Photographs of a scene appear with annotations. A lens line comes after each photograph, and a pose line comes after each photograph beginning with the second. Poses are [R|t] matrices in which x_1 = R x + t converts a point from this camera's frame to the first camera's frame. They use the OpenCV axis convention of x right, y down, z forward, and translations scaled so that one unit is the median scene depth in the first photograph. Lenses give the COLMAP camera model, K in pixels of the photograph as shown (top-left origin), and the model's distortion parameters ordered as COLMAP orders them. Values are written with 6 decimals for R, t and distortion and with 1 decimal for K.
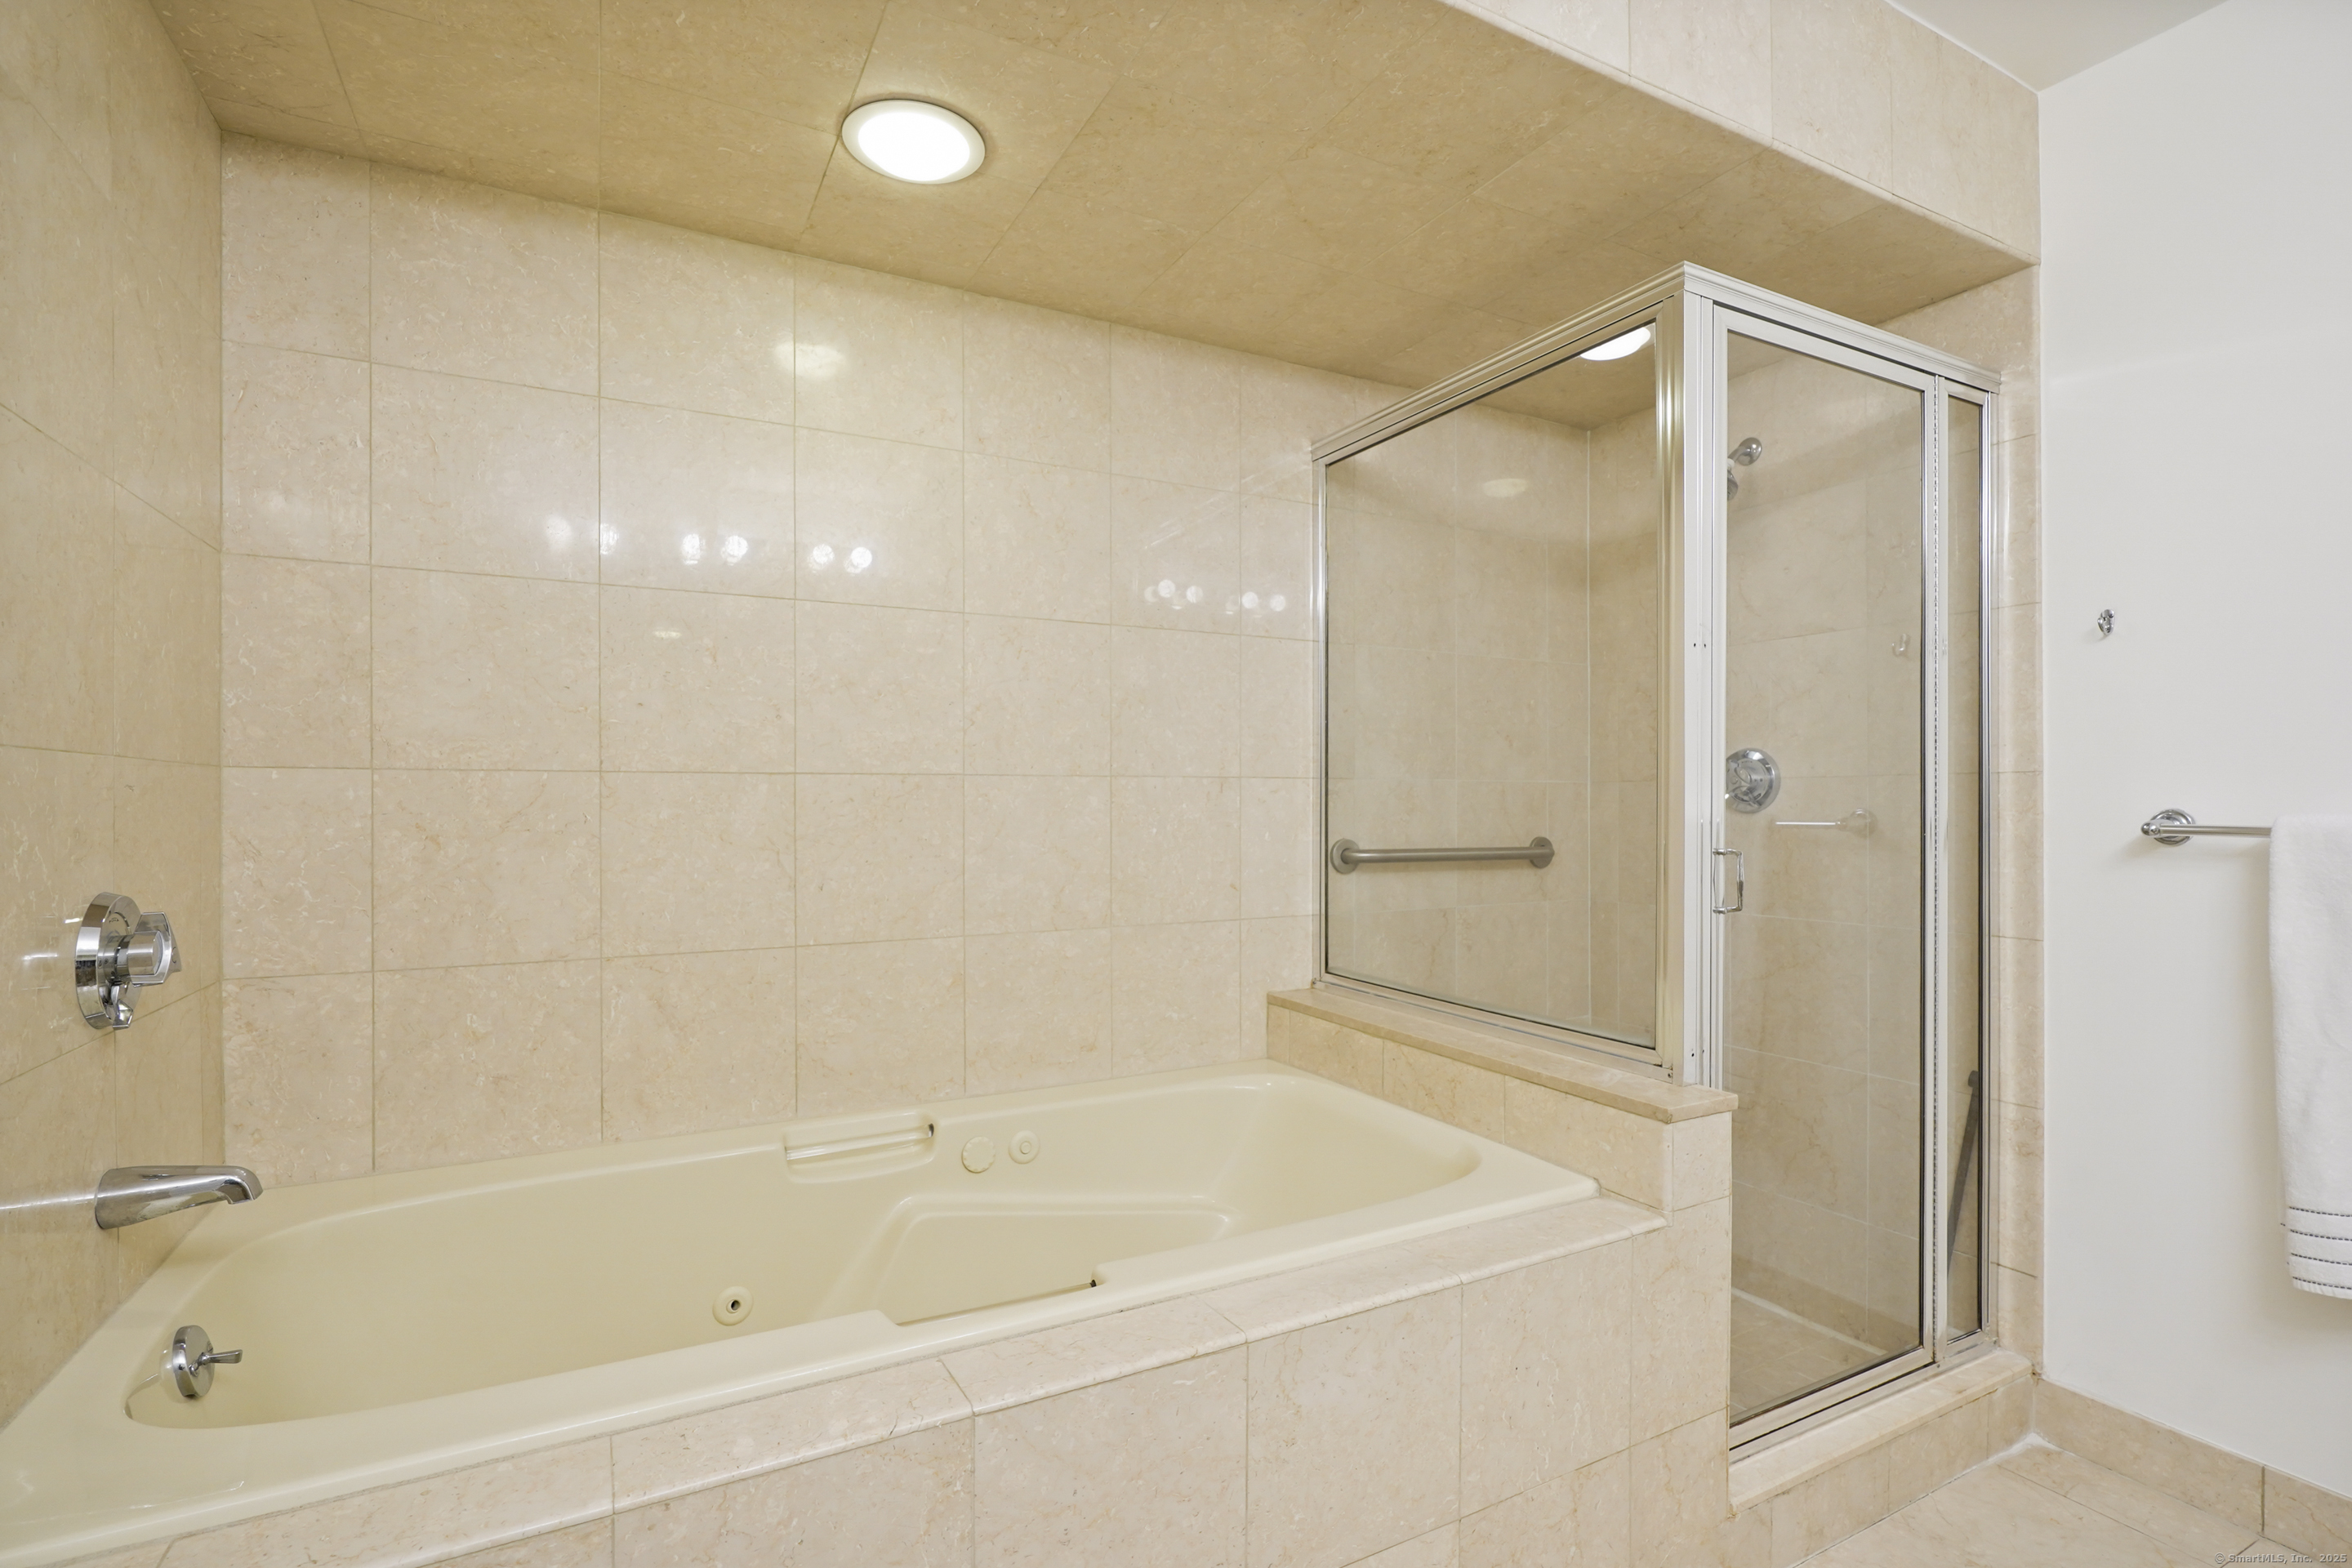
lens RADIAL K [[1092.6, 0, 1163.2], [0, 1092.6, 802.9], [0, 0, 1]] dist [-0.002481, 0.002519]
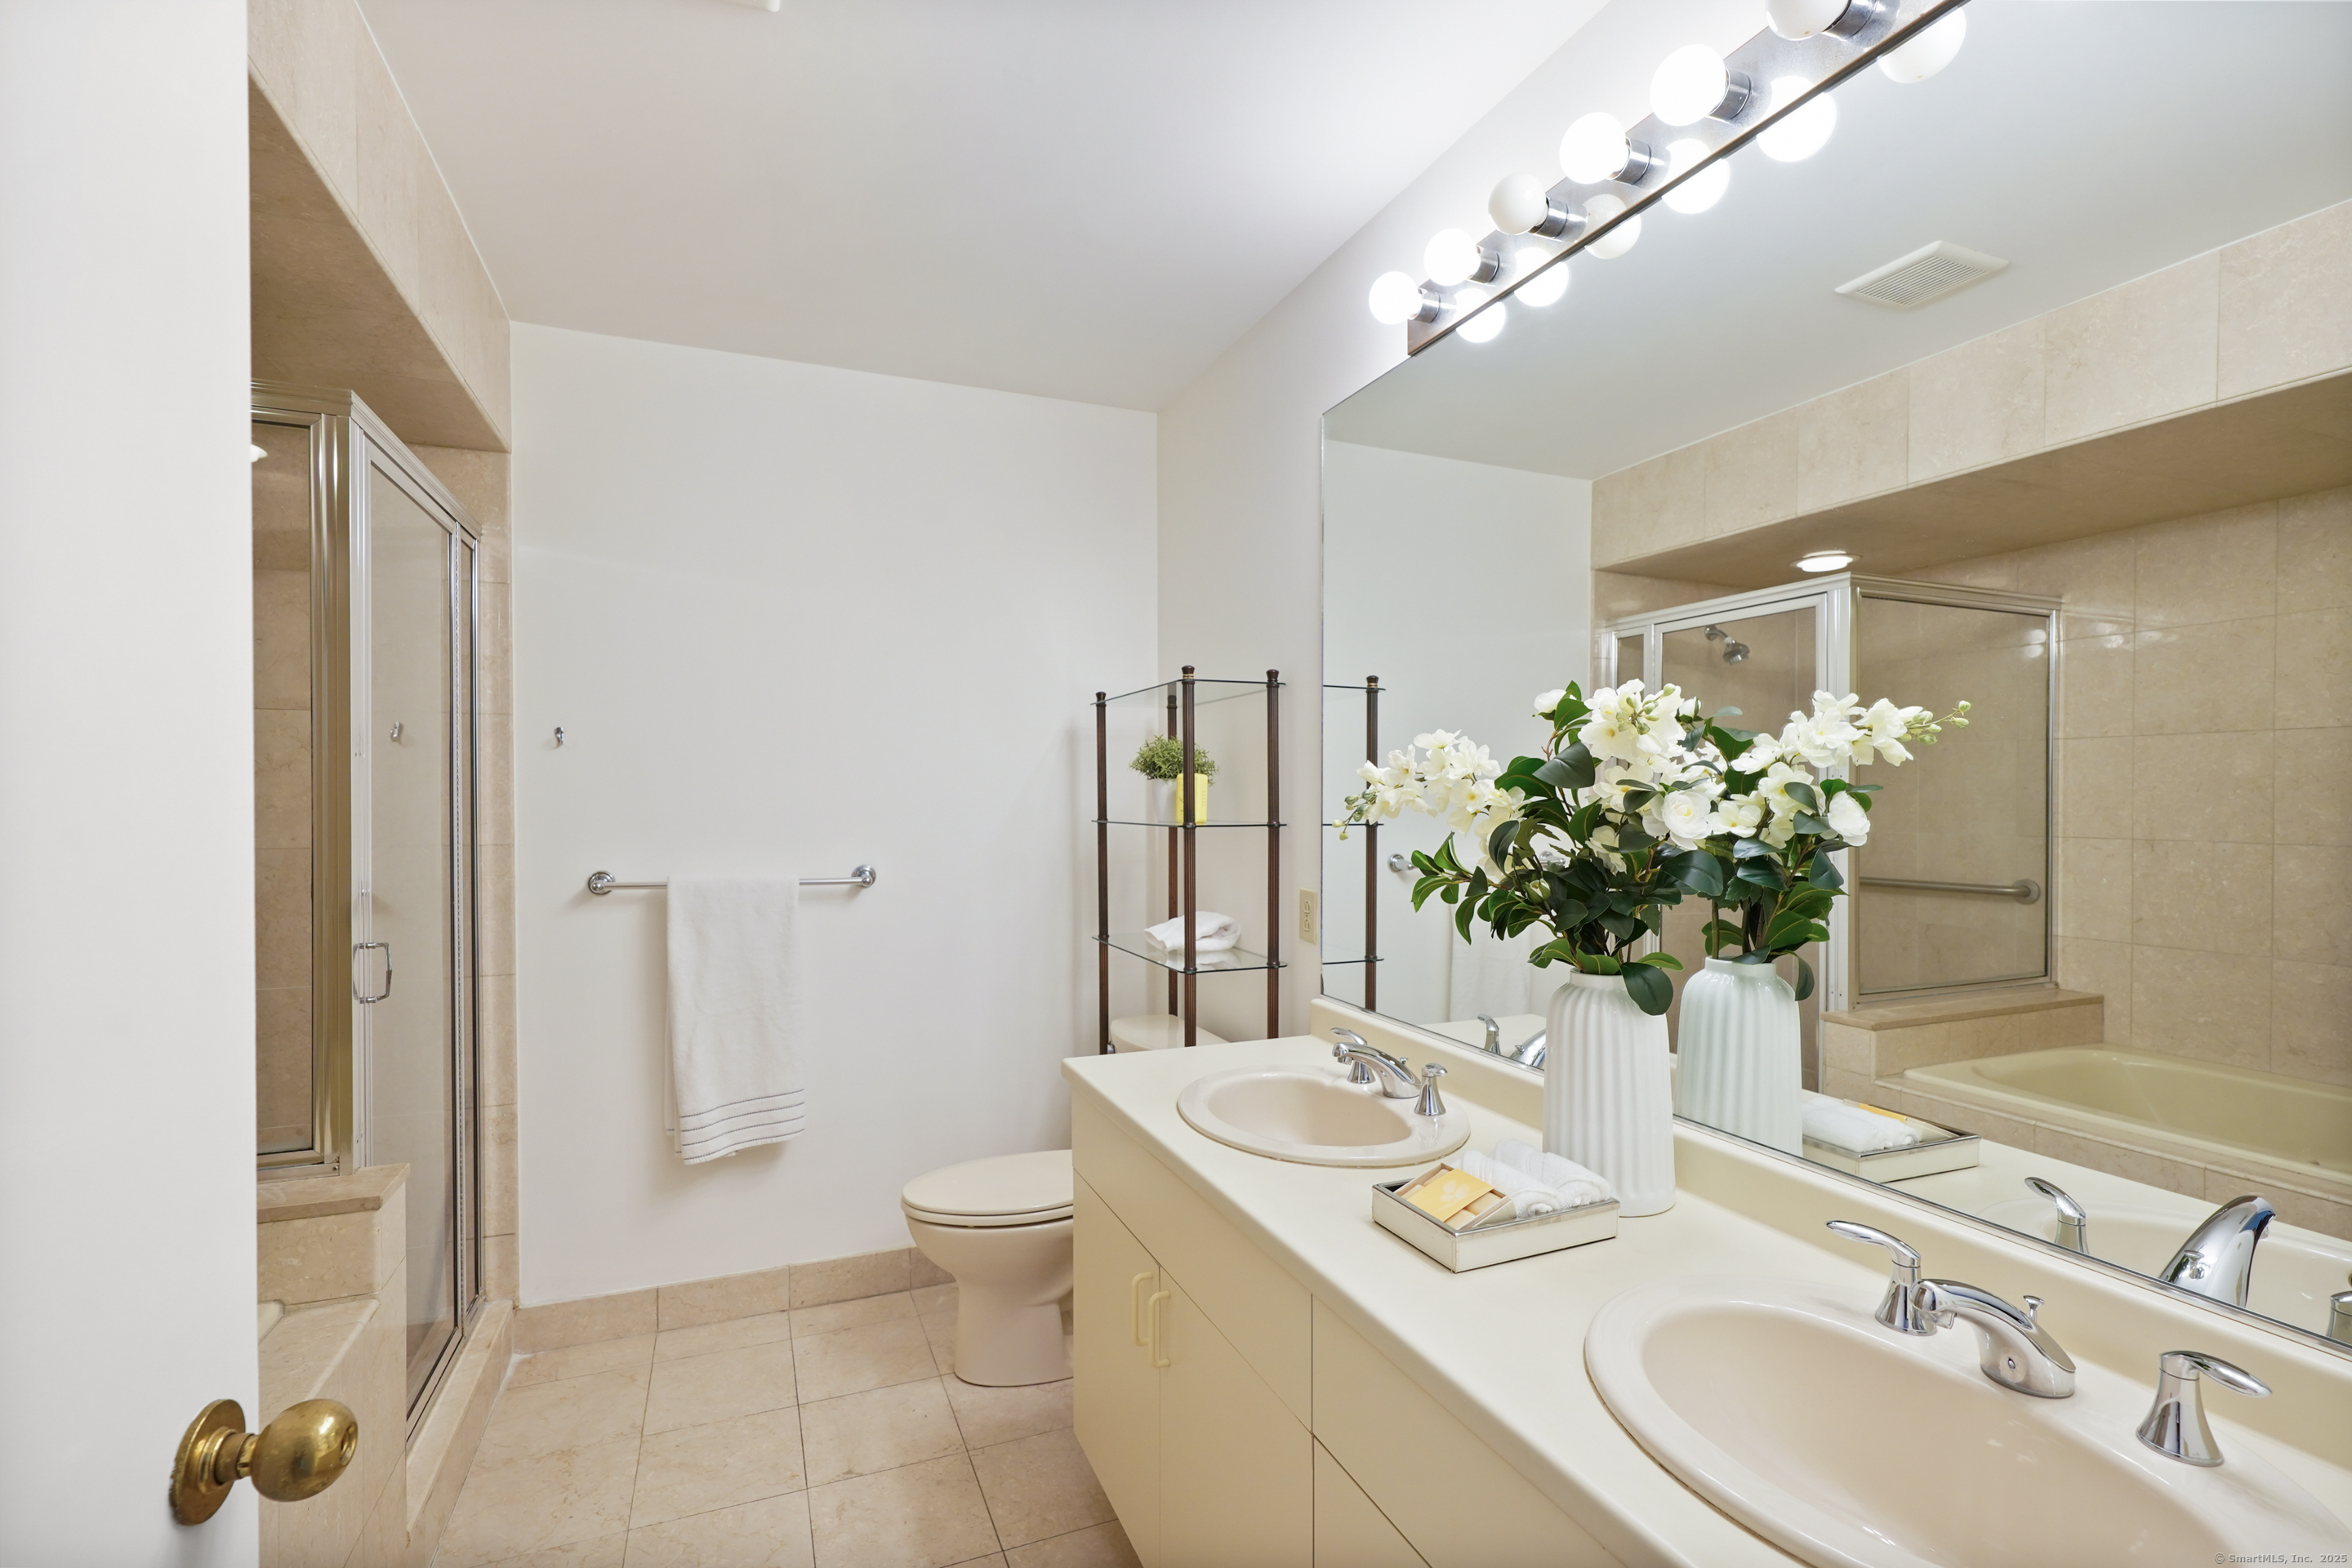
lens RADIAL K [[1092.6, 0, 1169.3], [0, 1092.6, 790.6], [0, 0, 1]] dist [-0.002481, 0.002519]
pose [[0.097200, 0.001795, 0.995263, -0.431906], [-0.002498, 0.999996, -0.001560, -0.096426], [-0.995262, -0.002335, 0.097204, 0.099055]]
